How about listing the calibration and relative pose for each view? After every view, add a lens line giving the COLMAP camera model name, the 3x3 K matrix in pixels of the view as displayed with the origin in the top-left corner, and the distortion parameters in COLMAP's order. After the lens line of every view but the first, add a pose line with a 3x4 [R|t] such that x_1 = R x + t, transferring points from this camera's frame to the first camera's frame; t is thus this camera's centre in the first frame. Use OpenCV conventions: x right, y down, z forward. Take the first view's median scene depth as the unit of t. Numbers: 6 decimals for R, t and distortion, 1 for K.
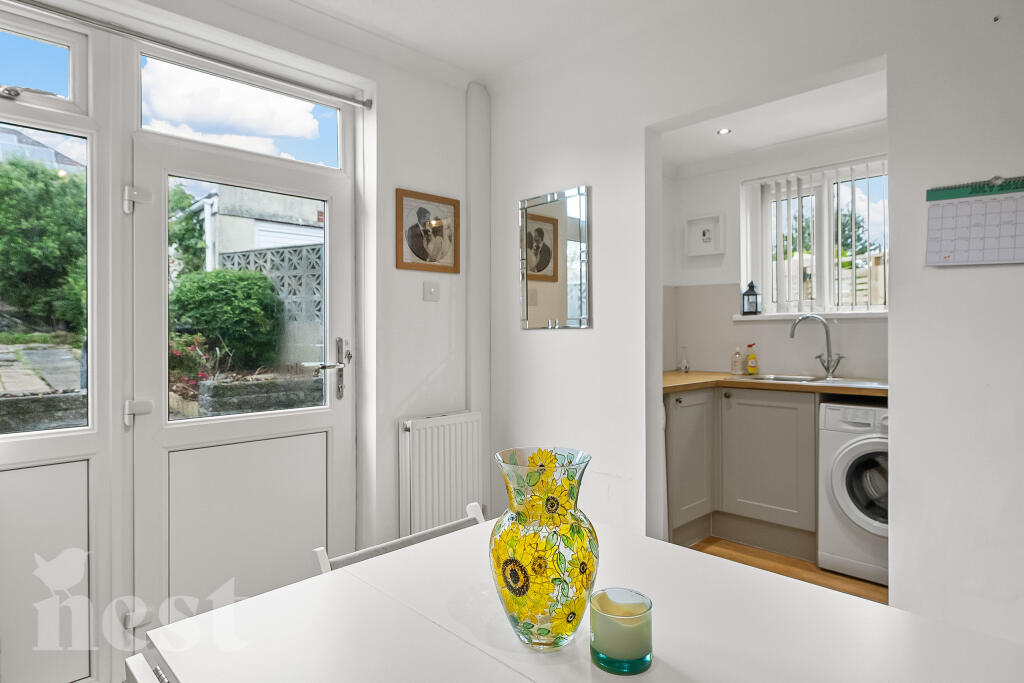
lens RADIAL K [[585.5, 0, 516.0], [0, 585.5, 331.8], [0, 0, 1]] dist [-0.004156, 0.000798]
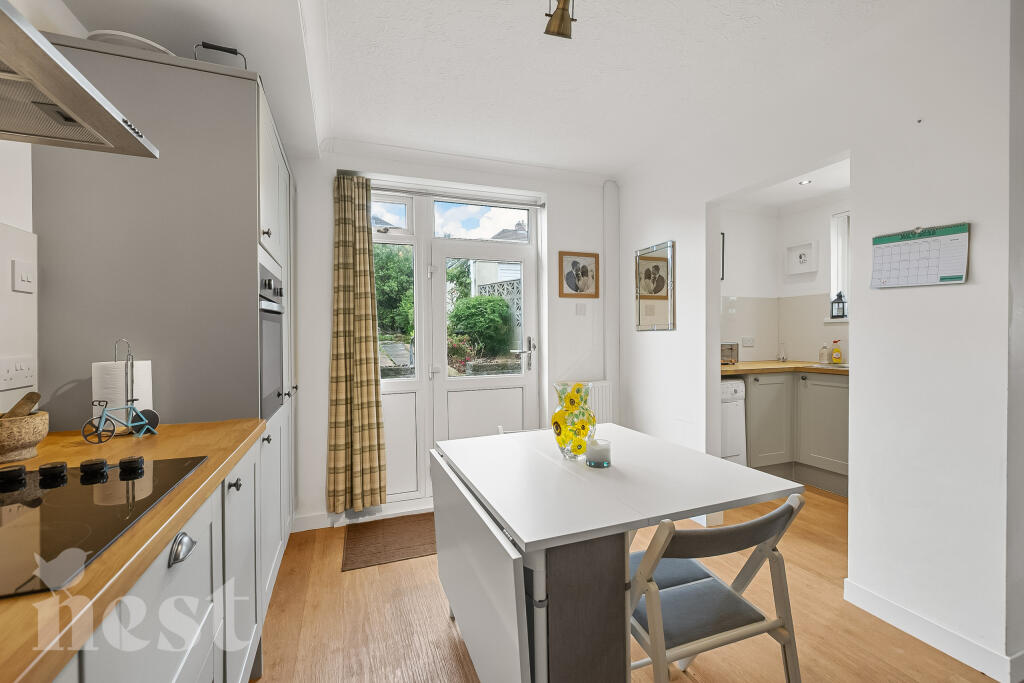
lens RADIAL K [[431.1, 0, 511.0], [0, 431.1, 340.8], [0, 0, 1]] dist [0.003060, -0.001488]
pose [[0.919334, 0.000054, -0.393479, 0.144828], [0.007447, 0.999818, 0.017537, -0.000749], [0.393408, -0.019052, 0.919166, -0.212339]]
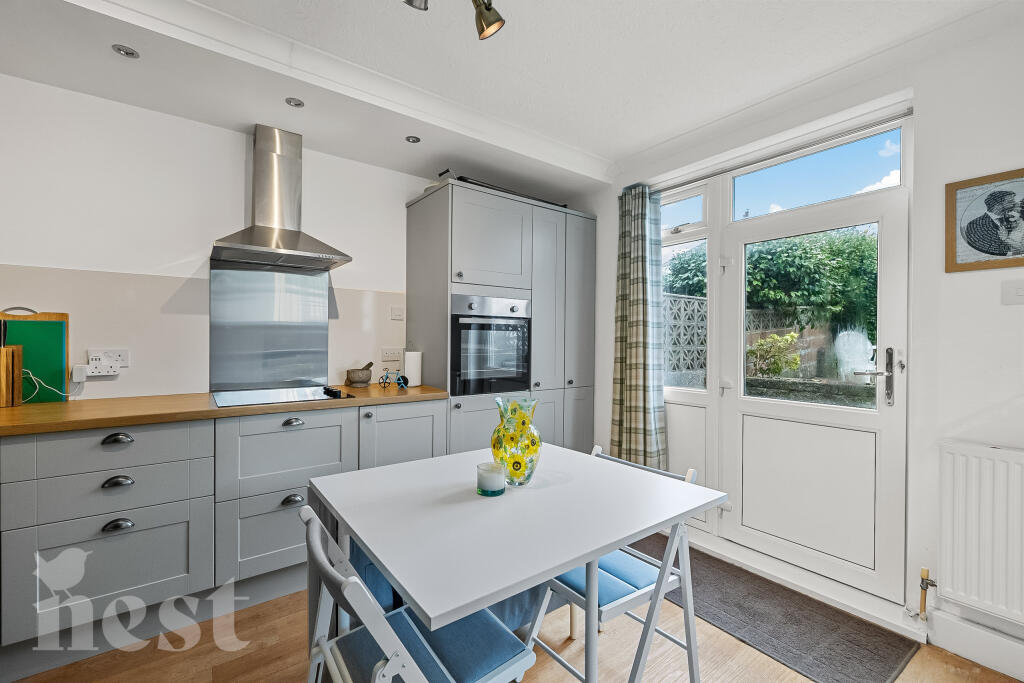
lens RADIAL K [[431.1, 0, 506.7], [0, 431.1, 338.0], [0, 0, 1]] dist [0.003060, -0.001488]
pose [[-0.131250, 0.000828, -0.991349, 0.464694], [-0.000684, 0.999999, 0.000926, -0.005506], [0.991349, 0.000800, -0.131249, 0.345672]]
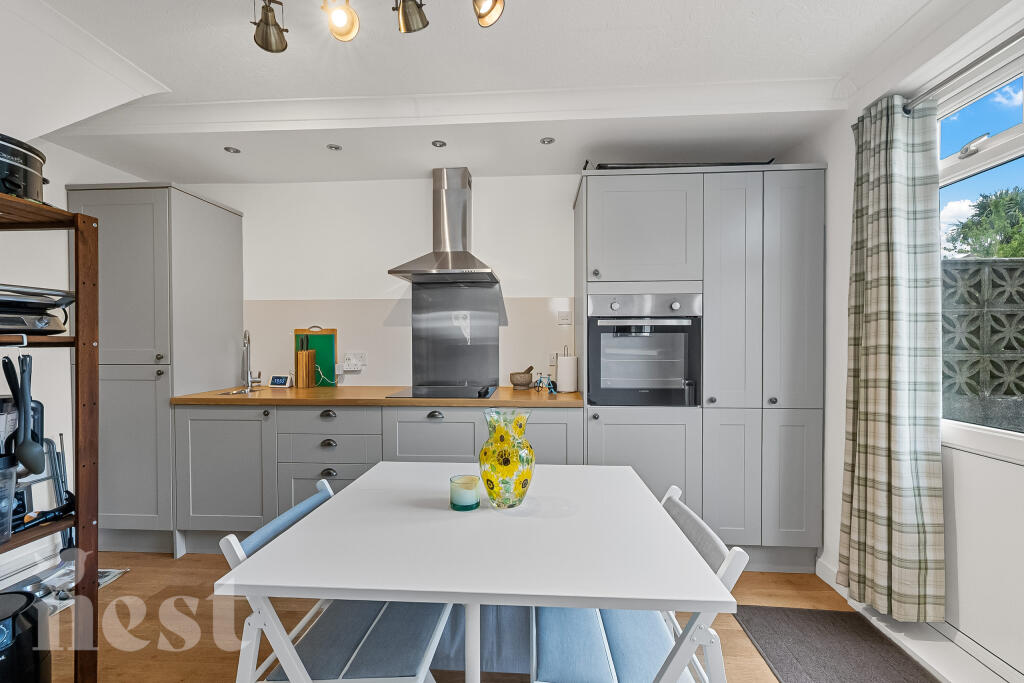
lens RADIAL K [[431.1, 0, 510.2], [0, 431.1, 344.5], [0, 0, 1]] dist [0.003060, -0.001488]
pose [[-0.740685, 0.010155, -0.671775, 0.278141], [0.010650, 0.999938, 0.003373, -0.004899], [0.671768, -0.004656, -0.740747, 0.601894]]
